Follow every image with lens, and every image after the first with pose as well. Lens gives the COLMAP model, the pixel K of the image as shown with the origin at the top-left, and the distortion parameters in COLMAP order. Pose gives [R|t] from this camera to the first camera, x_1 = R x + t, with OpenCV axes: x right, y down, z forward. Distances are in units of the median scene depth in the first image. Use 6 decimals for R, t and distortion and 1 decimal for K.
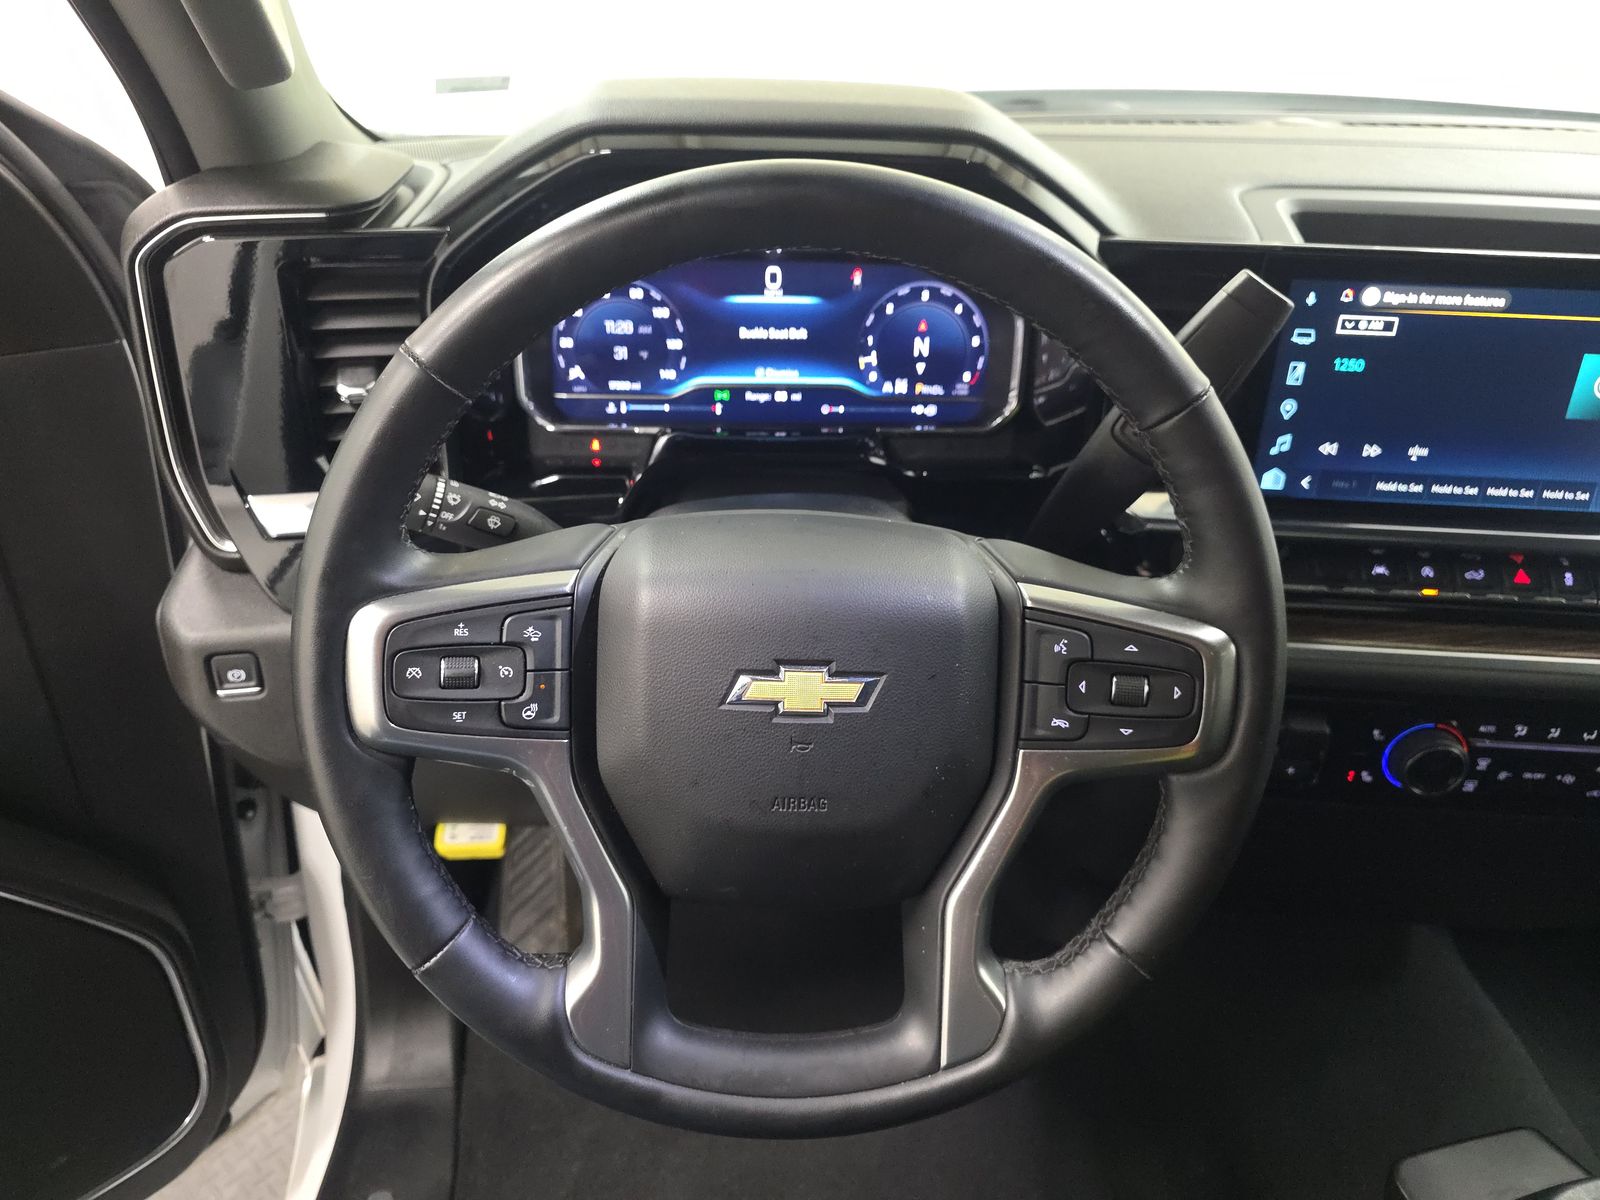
lens RADIAL K [[1076.5, 0, 800.3], [0, 1076.5, 602.7], [0, 0, 1]] dist [0.030166, -0.004536]
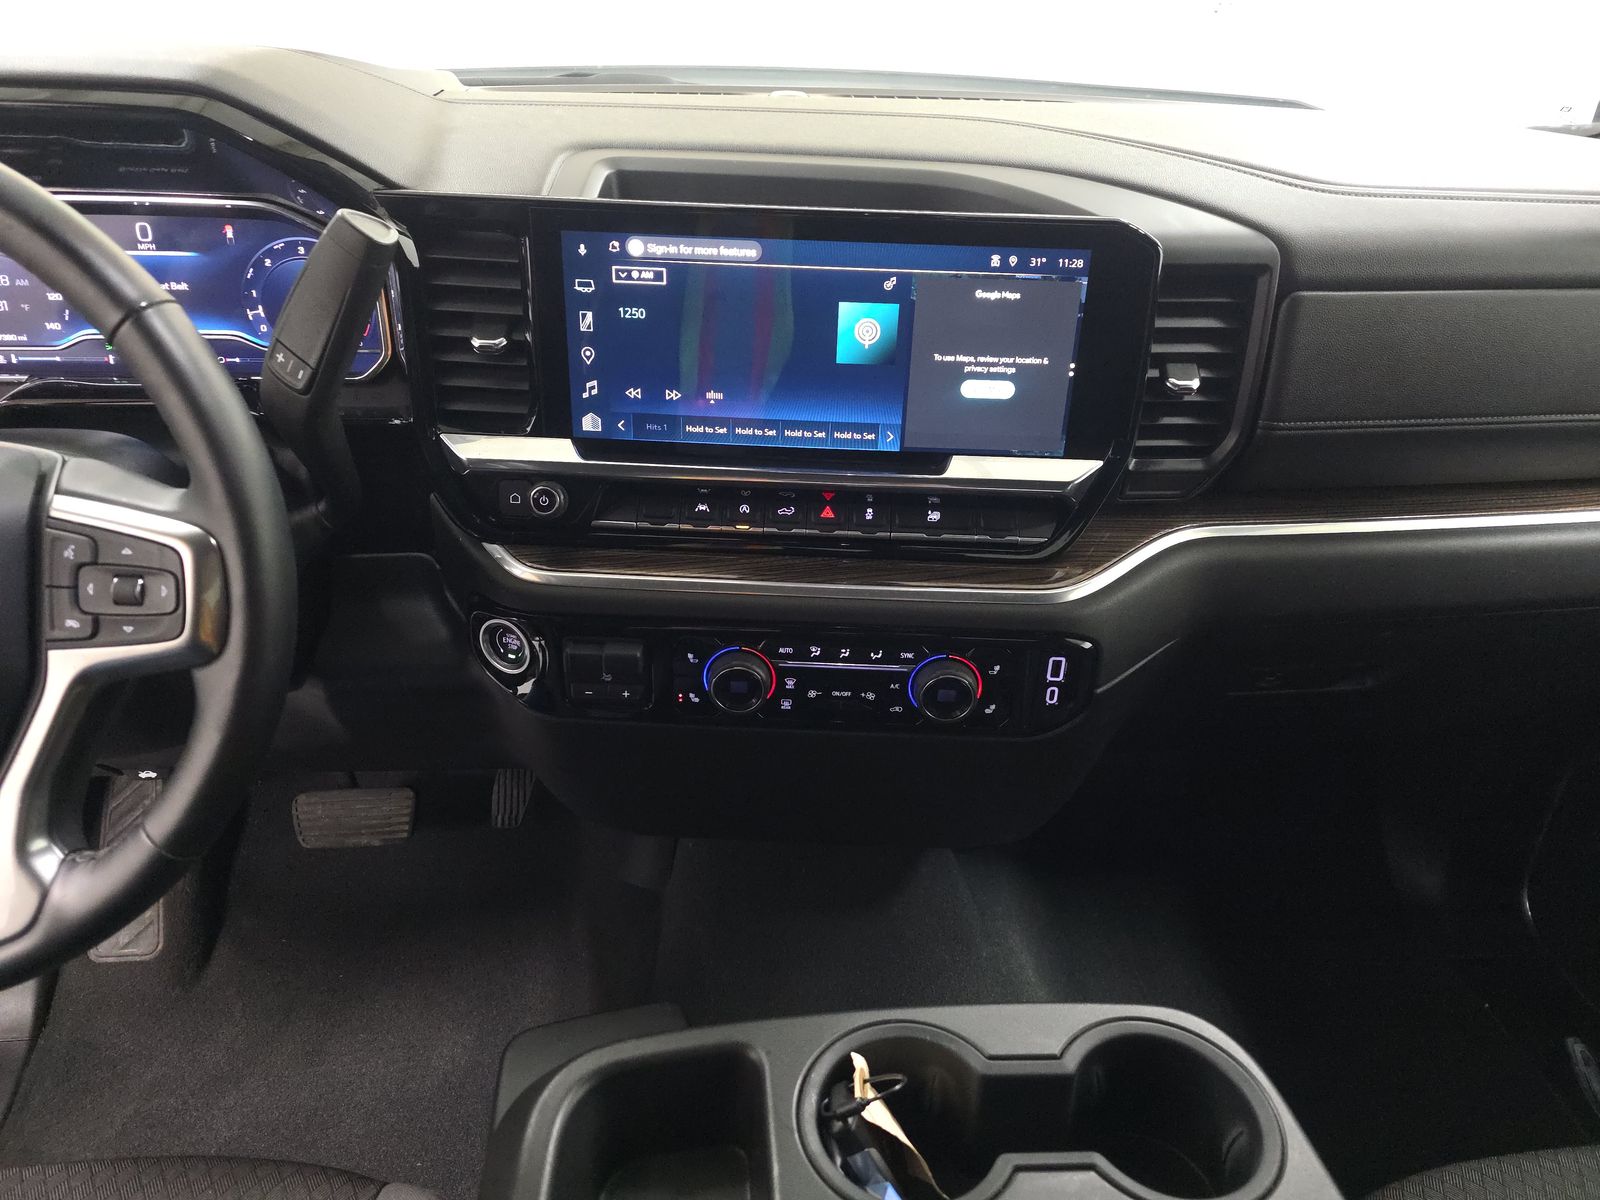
lens RADIAL K [[1058.6, 0, 800.0], [0, 1058.6, 621.9], [0, 0, 1]] dist [0.085573, -0.064551]
pose [[0.999874, -0.012767, 0.009460, 0.639209], [0.012546, 0.999656, 0.023033, 0.063068], [-0.009751, -0.022911, 0.999690, -0.065217]]
